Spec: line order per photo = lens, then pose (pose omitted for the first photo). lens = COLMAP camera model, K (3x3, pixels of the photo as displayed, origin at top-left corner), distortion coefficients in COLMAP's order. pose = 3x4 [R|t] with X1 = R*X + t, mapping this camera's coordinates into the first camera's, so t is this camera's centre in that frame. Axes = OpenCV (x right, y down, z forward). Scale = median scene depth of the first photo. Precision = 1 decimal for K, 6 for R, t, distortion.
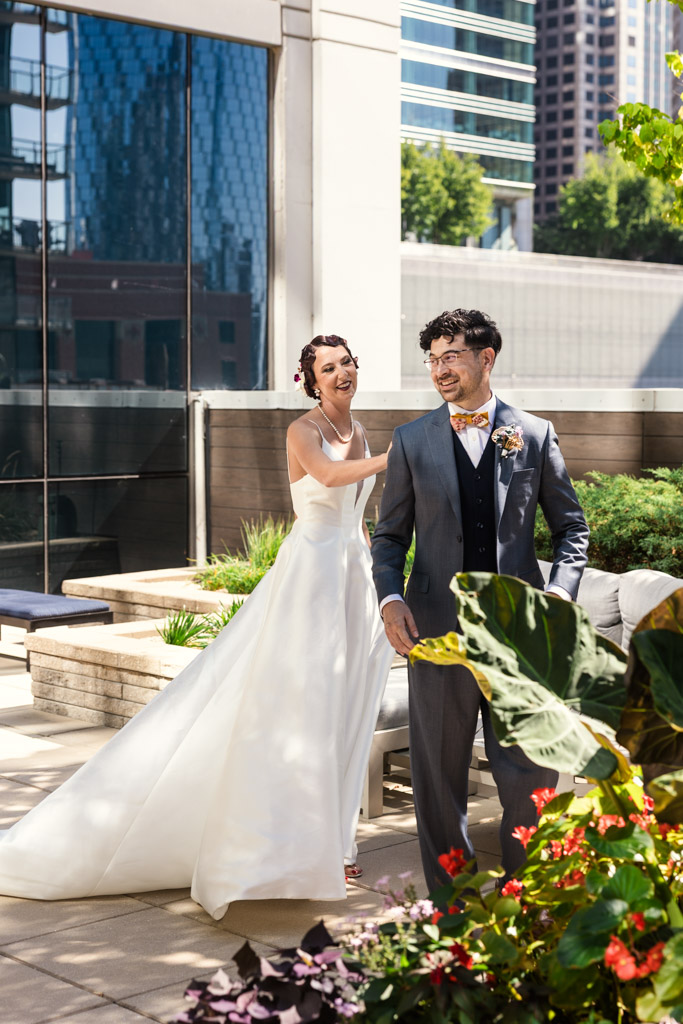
lens RADIAL K [[1655.1, 0, 341.5], [0, 1655.1, 512.0], [0, 0, 1]] dist [-0.021418, 0.127786]
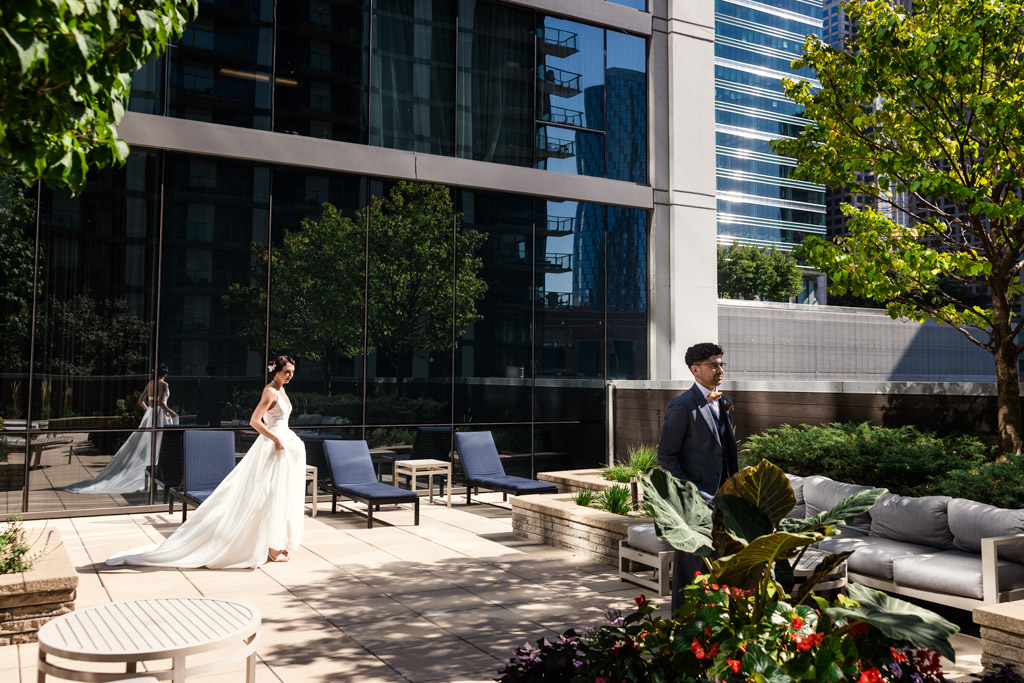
lens RADIAL K [[908.6, 0, 512.0], [0, 908.6, 341.5], [0, 0, 1]] dist [0.002807, 0.002071]
pose [[0.964062, -0.002377, -0.265665, 0.088744], [-0.027648, 0.993633, -0.109221, 0.003937], [0.264233, 0.112641, 0.957858, -0.083451]]
